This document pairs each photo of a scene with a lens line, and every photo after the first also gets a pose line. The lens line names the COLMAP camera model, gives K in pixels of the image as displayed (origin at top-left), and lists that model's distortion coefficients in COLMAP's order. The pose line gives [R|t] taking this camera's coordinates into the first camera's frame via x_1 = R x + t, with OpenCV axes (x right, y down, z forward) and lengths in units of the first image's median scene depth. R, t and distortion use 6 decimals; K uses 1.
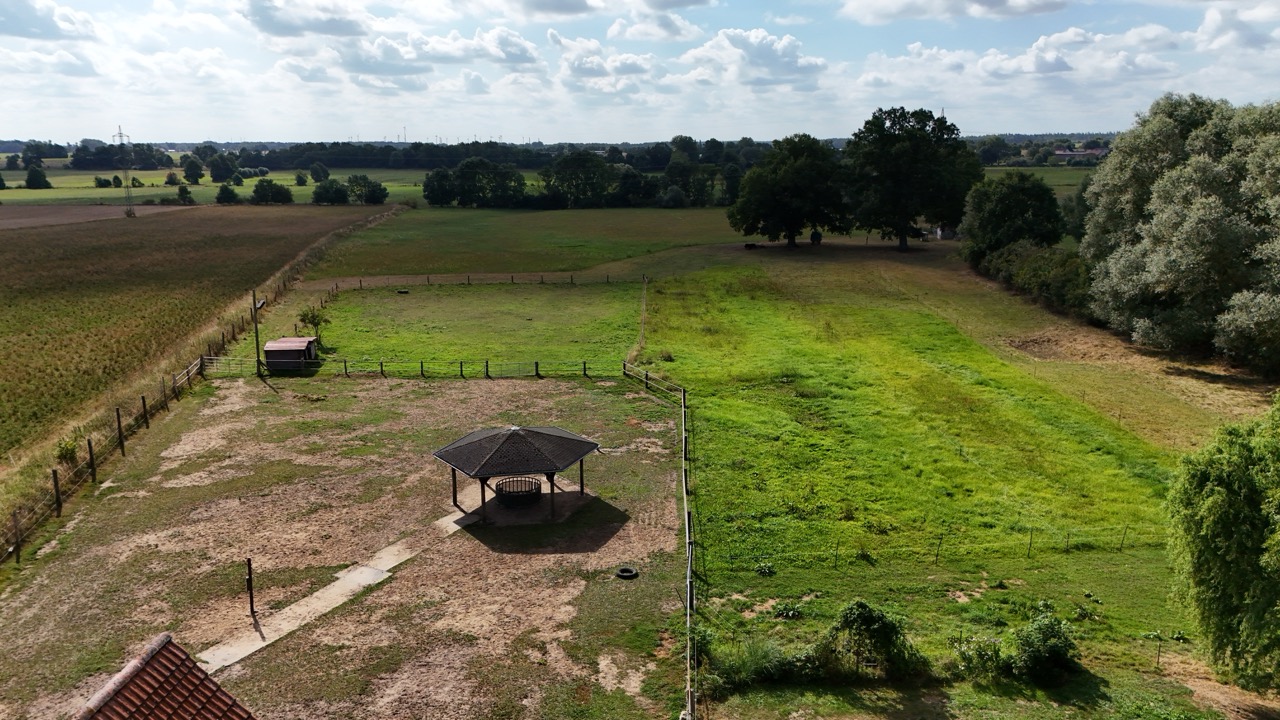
lens RADIAL K [[946.1, 0, 640.0], [0, 946.1, 360.0], [0, 0, 1]] dist [0.039266, -0.053131]
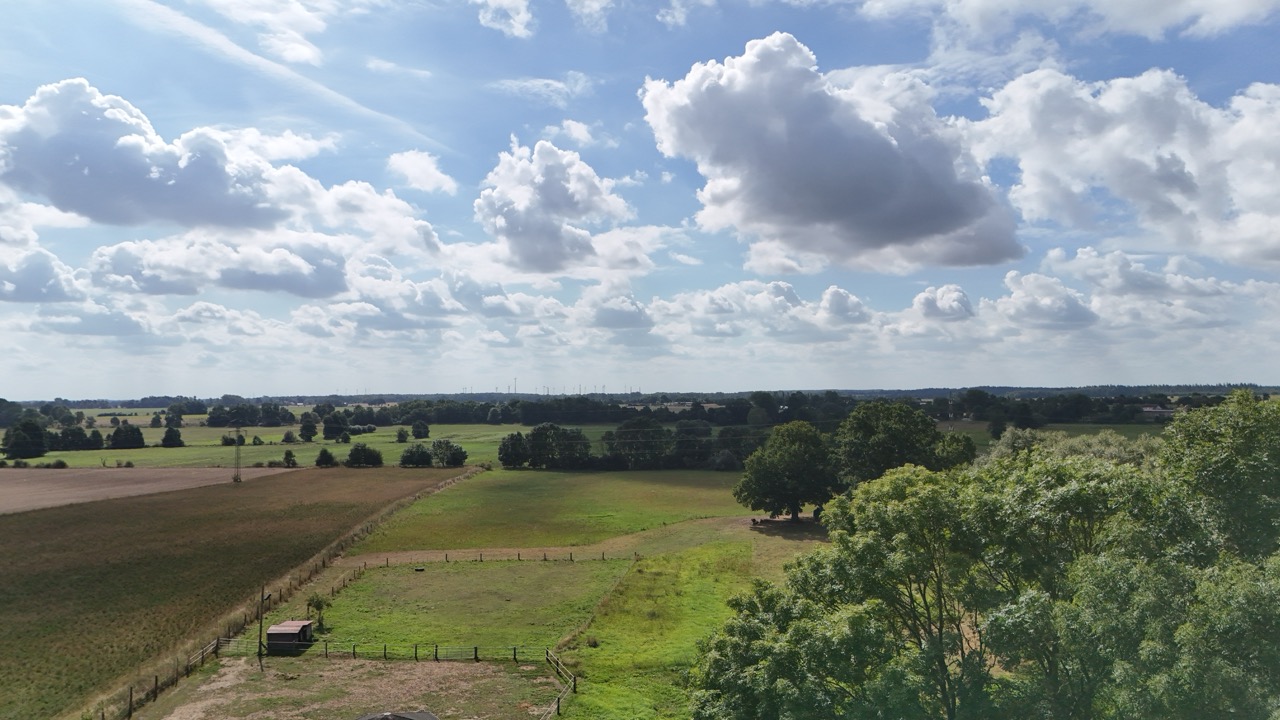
lens RADIAL K [[946.1, 0, 640.0], [0, 946.1, 360.0], [0, 0, 1]] dist [0.039266, -0.053131]
pose [[0.993845, -0.009493, -0.110374, 0.109310], [-0.018525, 0.968053, -0.250061, -0.024527], [0.109221, 0.250566, 0.961919, -0.117304]]
